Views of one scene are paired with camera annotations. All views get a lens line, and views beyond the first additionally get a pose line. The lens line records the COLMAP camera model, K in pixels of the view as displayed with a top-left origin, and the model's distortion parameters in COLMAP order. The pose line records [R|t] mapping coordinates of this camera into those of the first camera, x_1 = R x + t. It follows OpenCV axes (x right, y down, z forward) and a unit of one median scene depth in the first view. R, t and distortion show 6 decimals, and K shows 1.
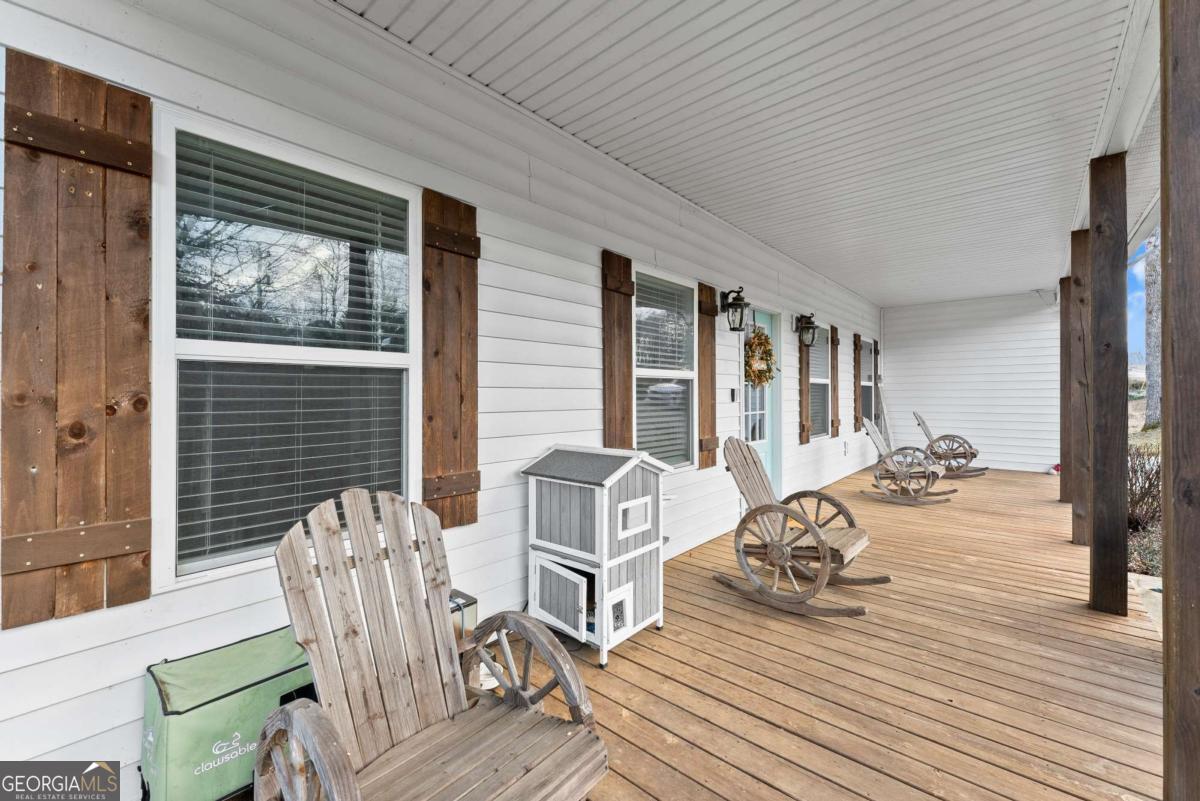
lens RADIAL K [[481.2, 0, 590.8], [0, 481.2, 396.4], [0, 0, 1]] dist [0.003049, -0.002023]
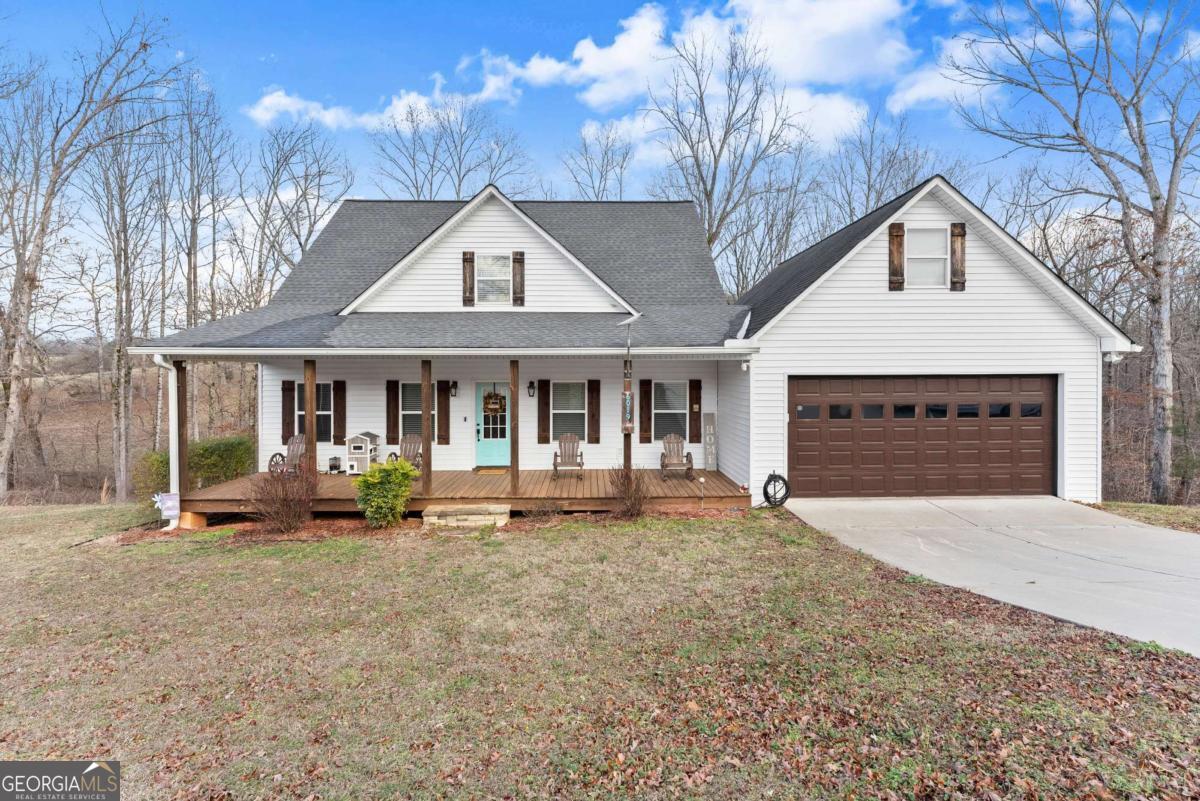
lens RADIAL K [[481.2, 0, 602.6], [0, 481.2, 380.1], [0, 0, 1]] dist [0.003049, -0.002023]
pose [[0.702635, 0.009625, -0.711485, 5.085526], [-0.005930, 0.999953, 0.007671, -0.453401], [0.711525, -0.001171, 0.702659, -0.576331]]
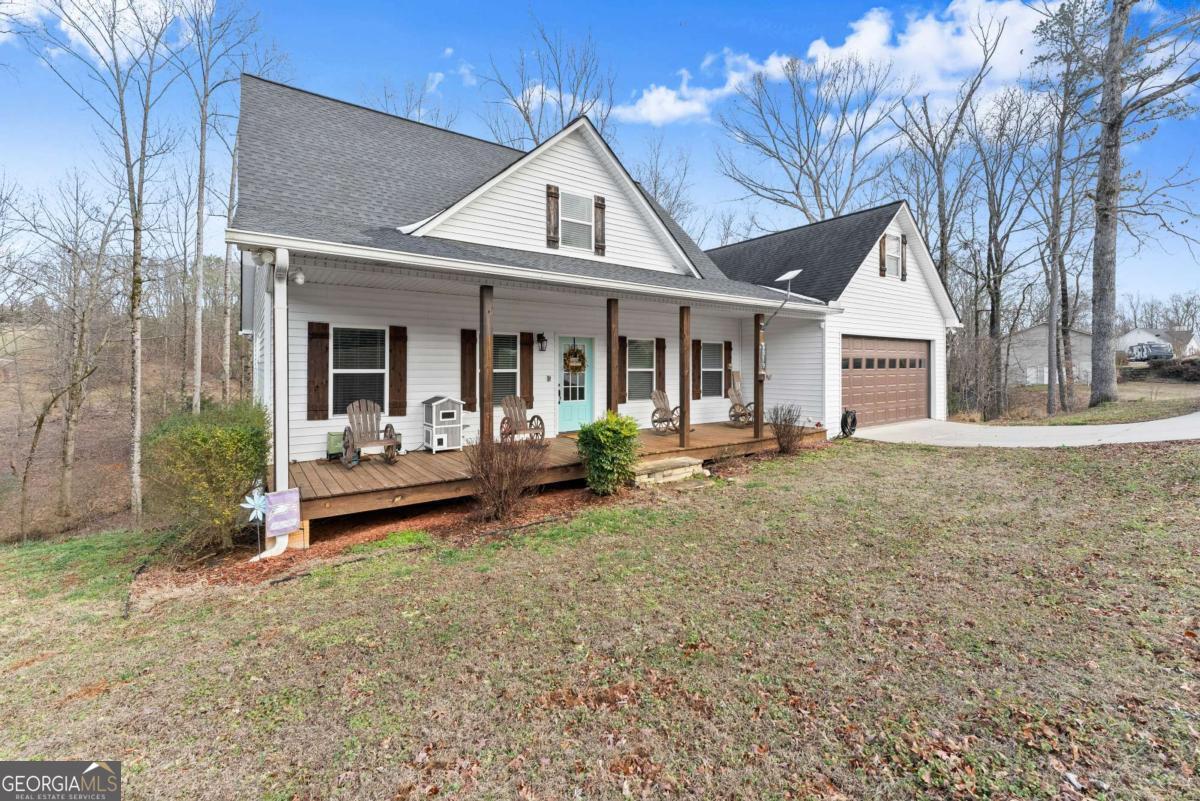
lens RADIAL K [[481.2, 0, 603.5], [0, 481.2, 367.4], [0, 0, 1]] dist [0.003049, -0.002023]
pose [[0.977423, -0.000032, -0.211293, 1.938659], [-0.001921, 0.999957, -0.009036, -0.065331], [0.211285, 0.009238, 0.977381, -2.170244]]
